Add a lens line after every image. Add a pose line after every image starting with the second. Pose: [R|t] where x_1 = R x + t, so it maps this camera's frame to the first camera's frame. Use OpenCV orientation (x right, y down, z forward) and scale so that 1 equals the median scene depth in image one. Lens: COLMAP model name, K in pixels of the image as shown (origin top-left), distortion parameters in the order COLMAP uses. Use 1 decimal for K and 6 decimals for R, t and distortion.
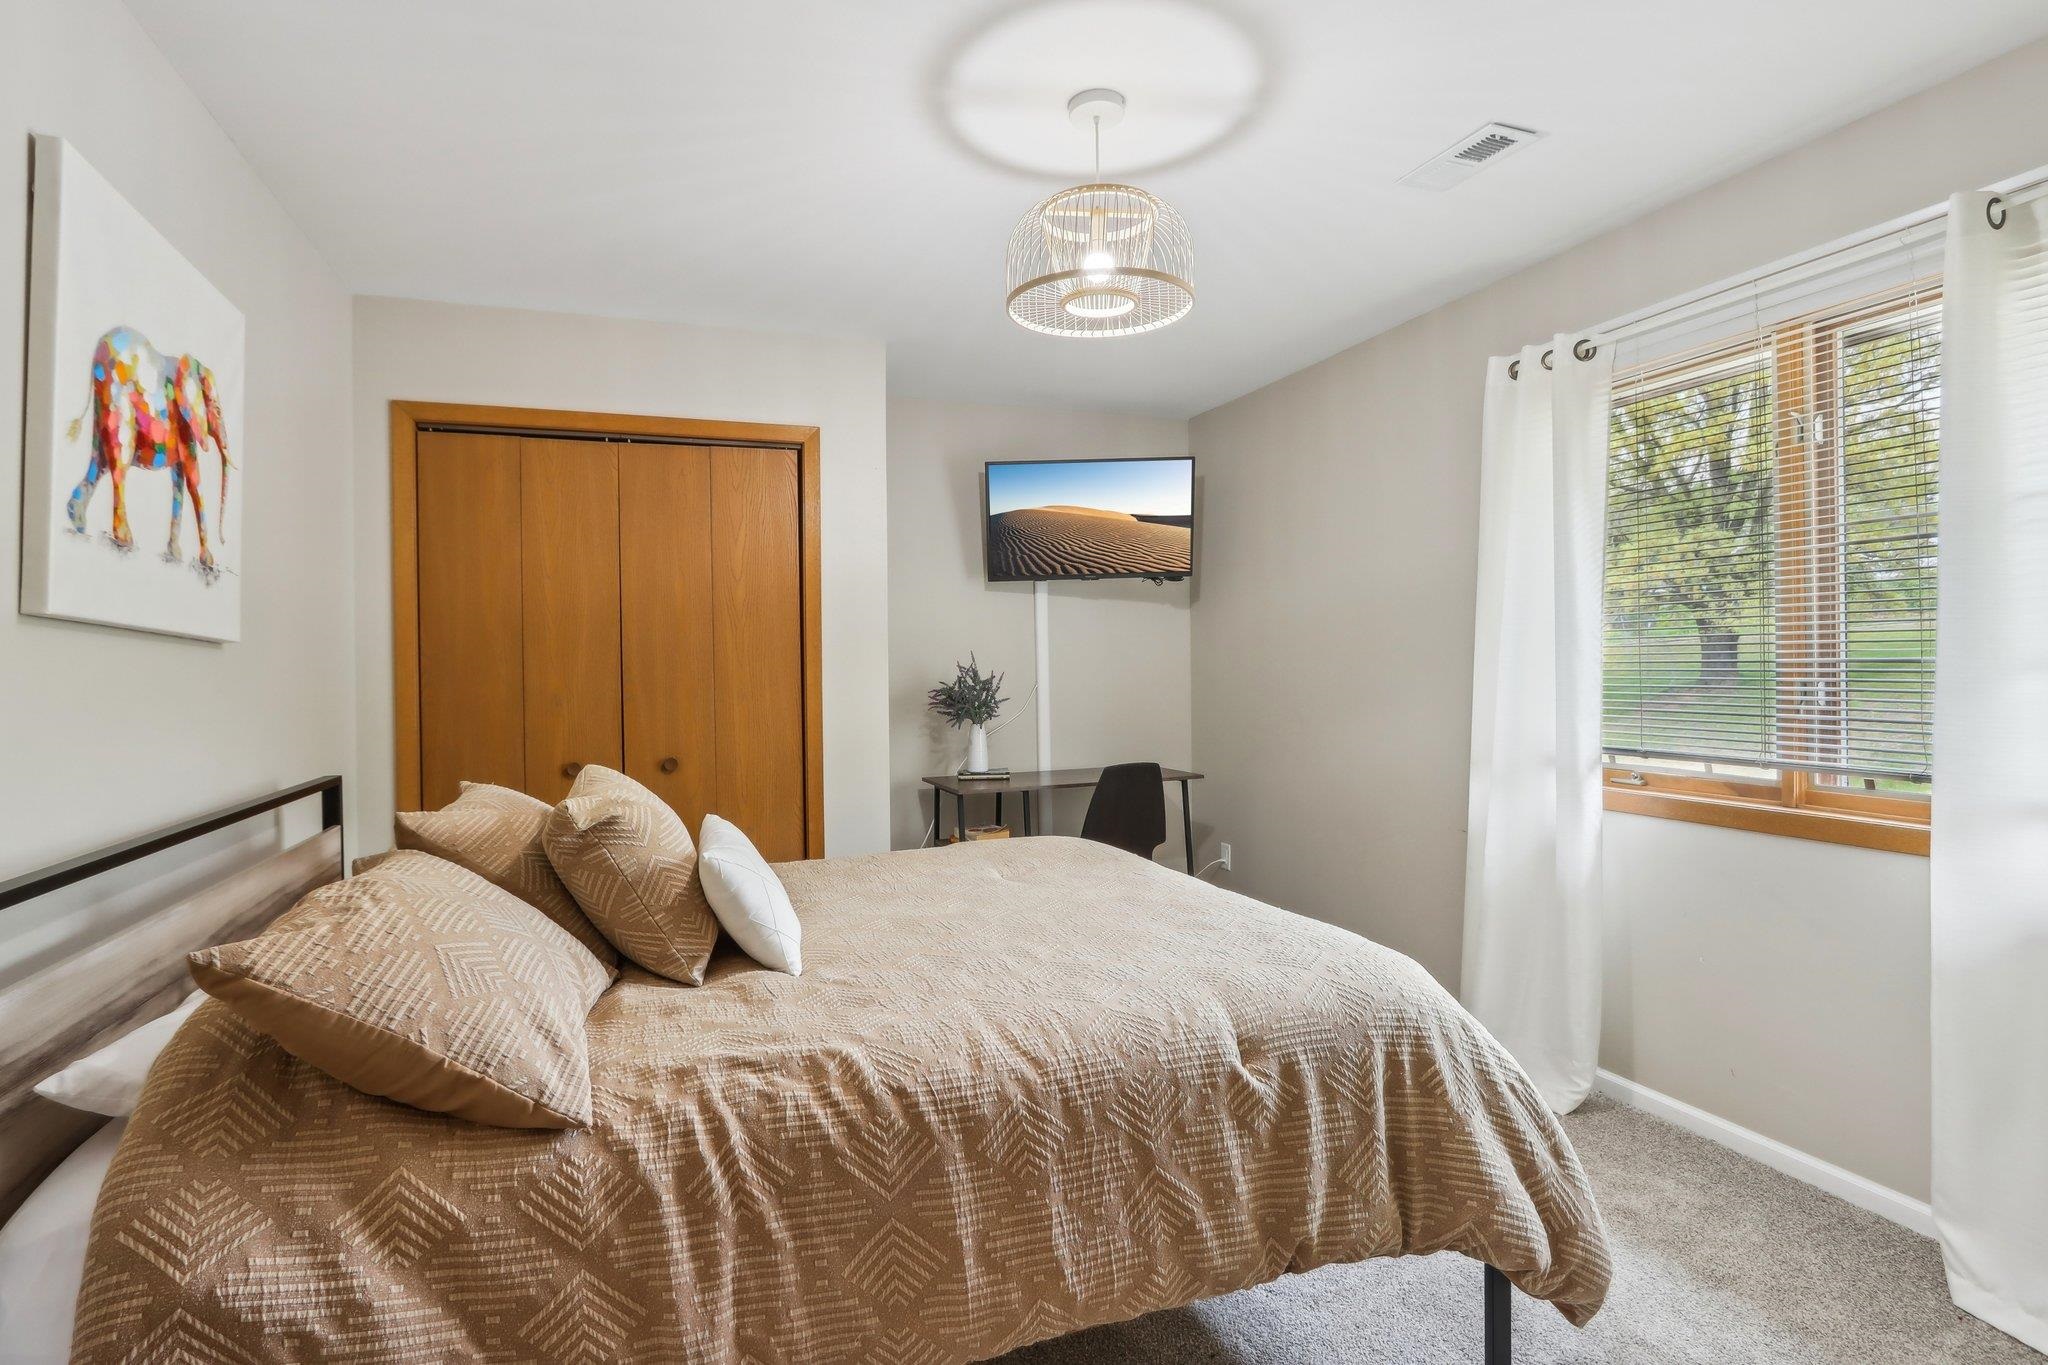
lens RADIAL K [[958.0, 0, 1020.1], [0, 958.0, 661.0], [0, 0, 1]] dist [-0.012394, 0.000235]
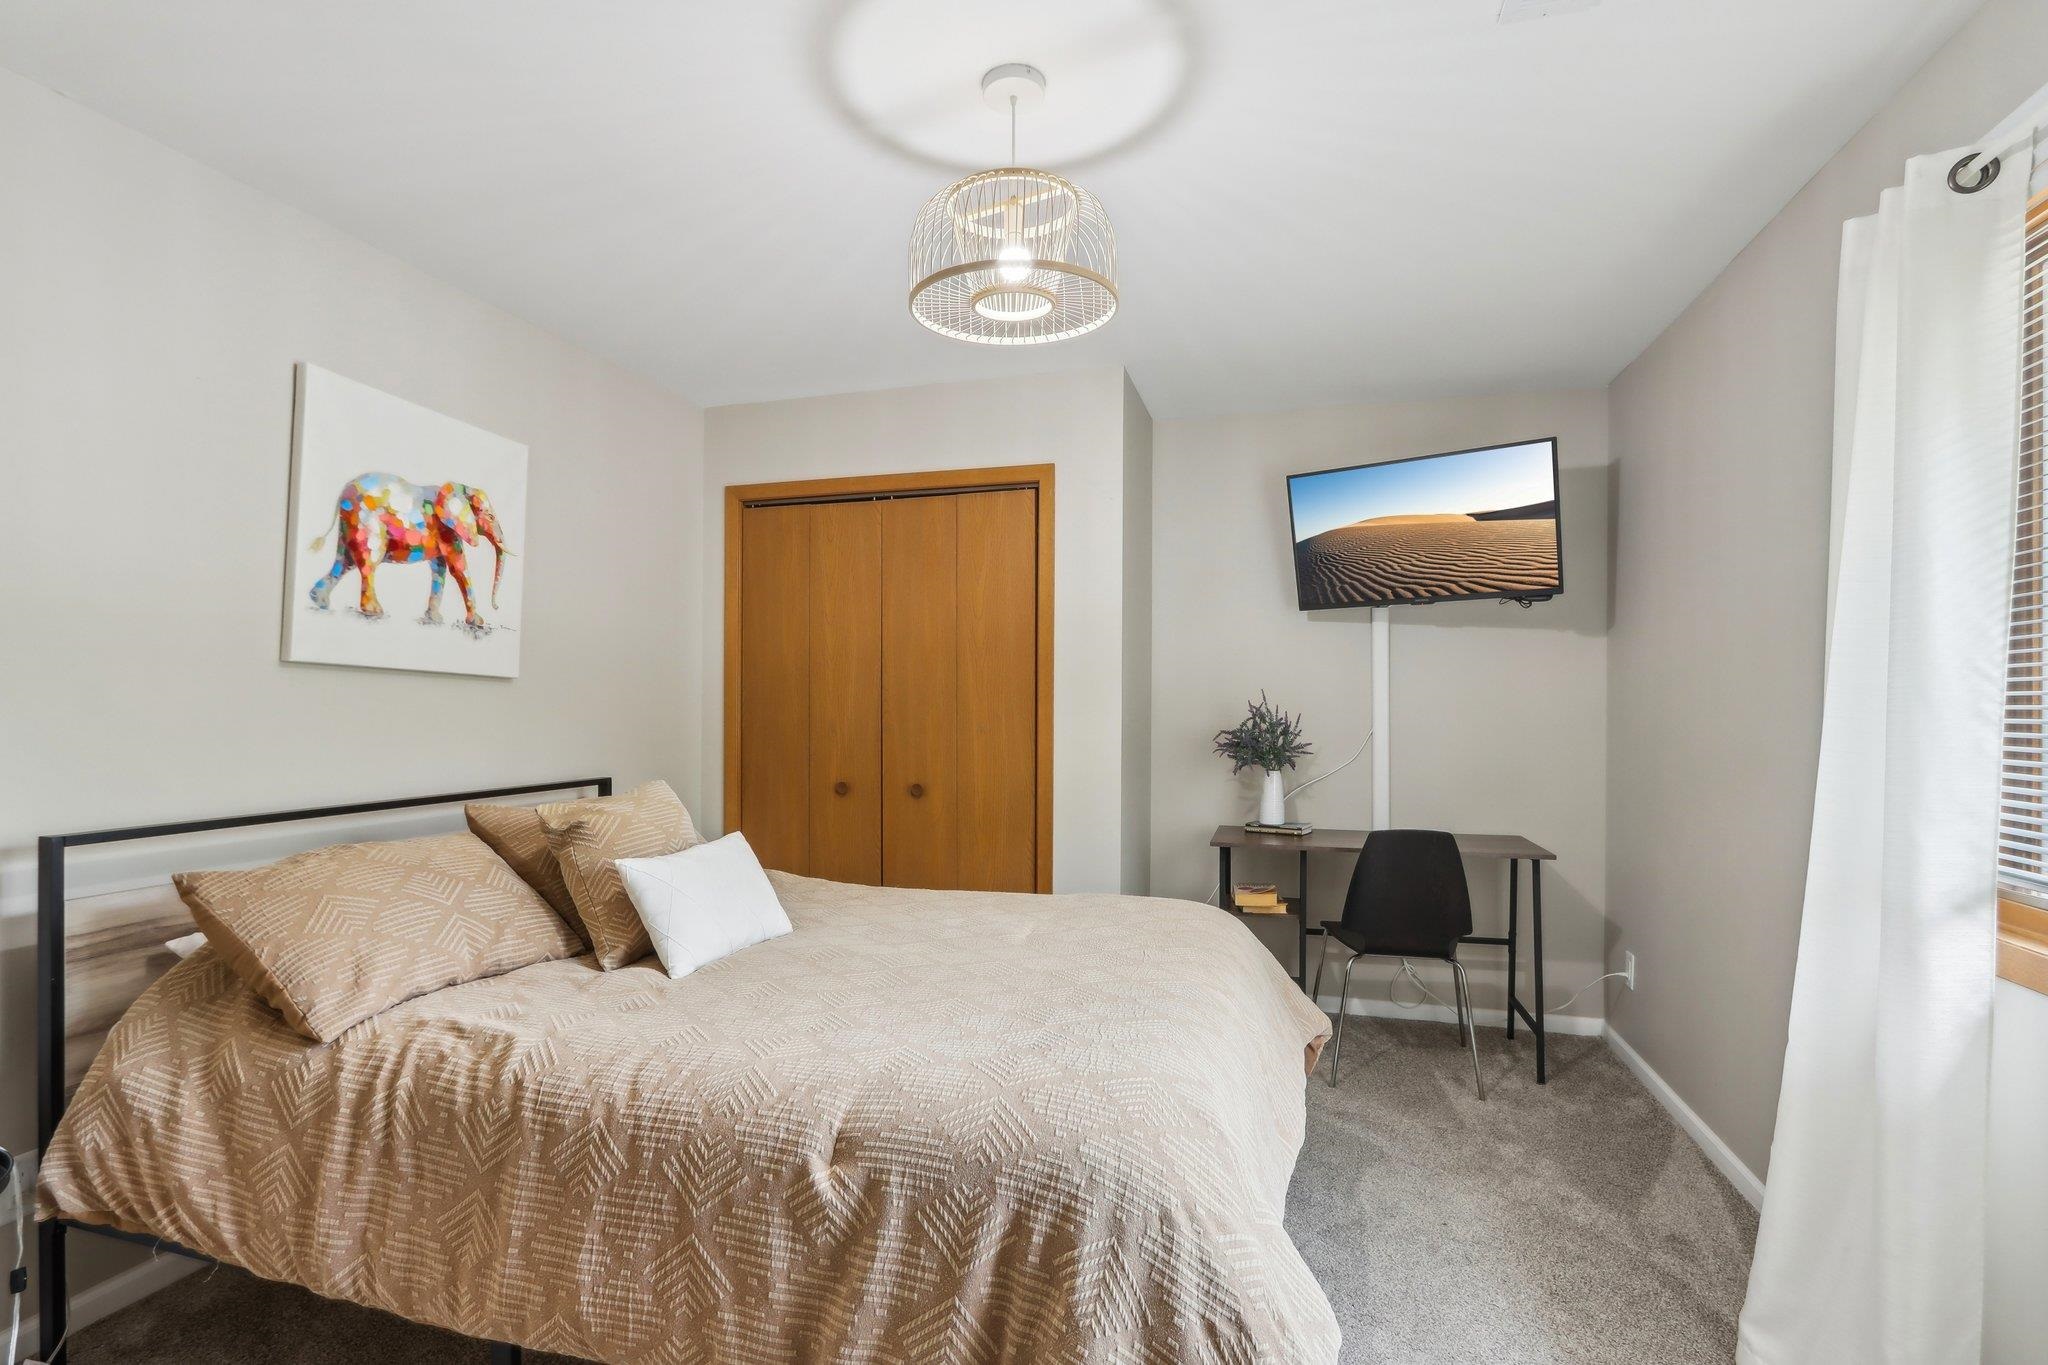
lens RADIAL K [[978.3, 0, 995.3], [0, 978.3, 693.9], [0, 0, 1]] dist [-0.014012, 0.001700]
pose [[0.803618, 0.013741, -0.594987, 0.826509], [-0.014711, 0.999887, 0.003222, -0.014595], [0.594964, 0.006164, 0.803729, 0.342894]]
